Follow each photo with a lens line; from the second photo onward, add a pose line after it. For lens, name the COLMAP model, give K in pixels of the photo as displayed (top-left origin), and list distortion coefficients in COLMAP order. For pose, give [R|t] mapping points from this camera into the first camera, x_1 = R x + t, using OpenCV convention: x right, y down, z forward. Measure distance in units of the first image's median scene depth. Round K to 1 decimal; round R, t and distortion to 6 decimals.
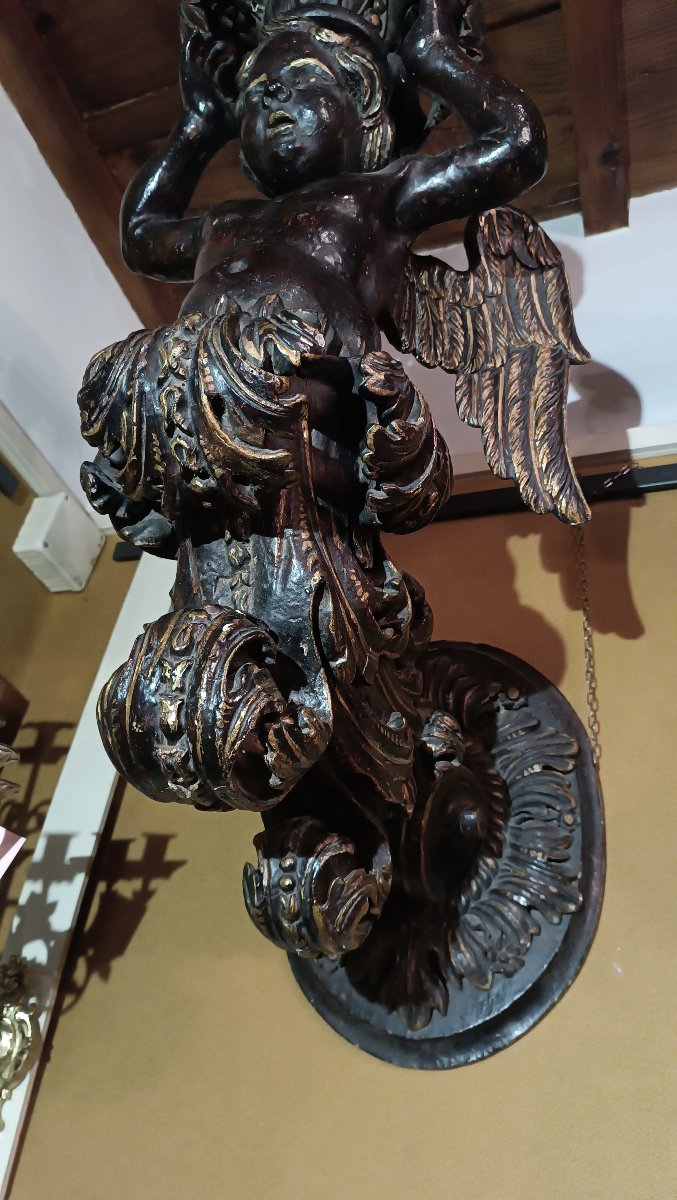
lens RADIAL K [[844.0, 0, 342.6], [0, 844.0, 594.3], [0, 0, 1]] dist [0.030402, -0.023436]
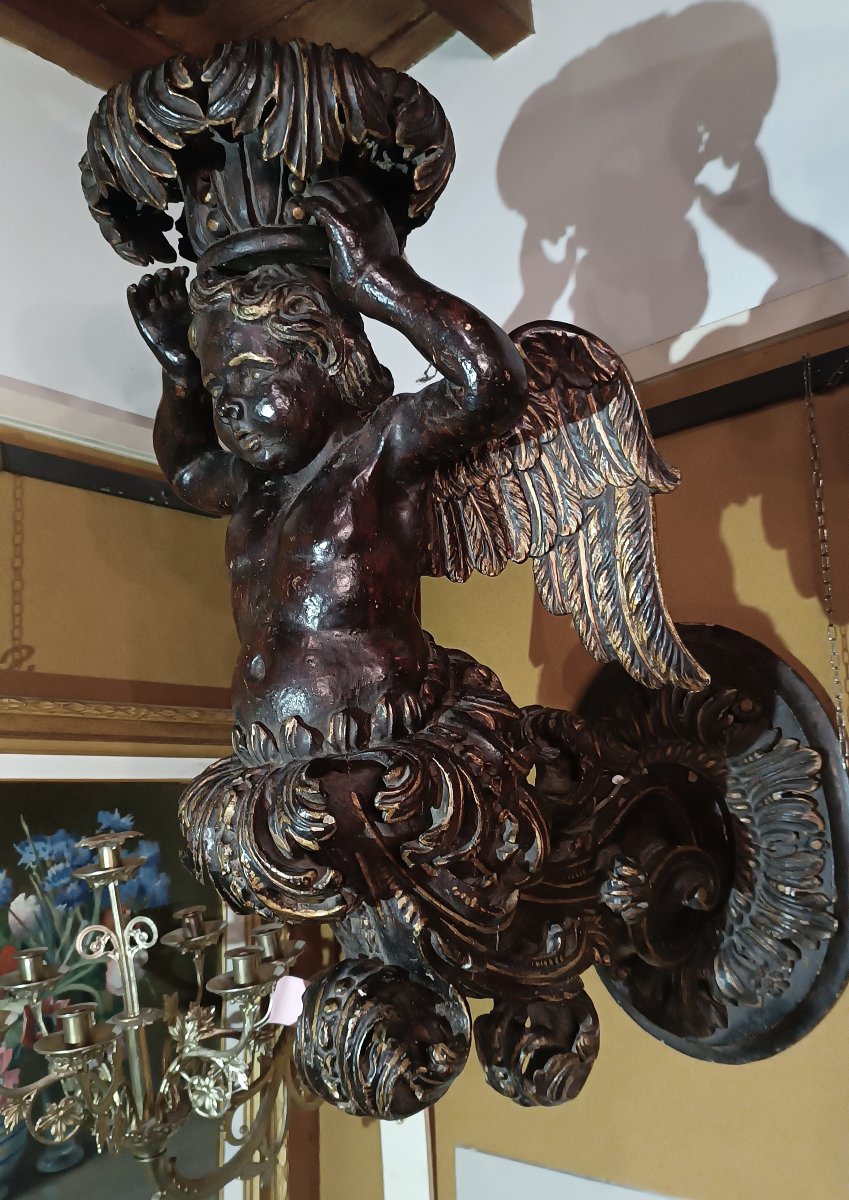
lens RADIAL K [[1057.1, 0, 429.9], [0, 1057.1, 608.2], [0, 0, 1]] dist [0.010297, -0.011395]
pose [[0.900994, -0.223430, -0.371872, 0.443415], [0.358553, 0.866072, 0.348365, -0.641893], [0.244233, -0.447211, 0.860437, -0.032401]]
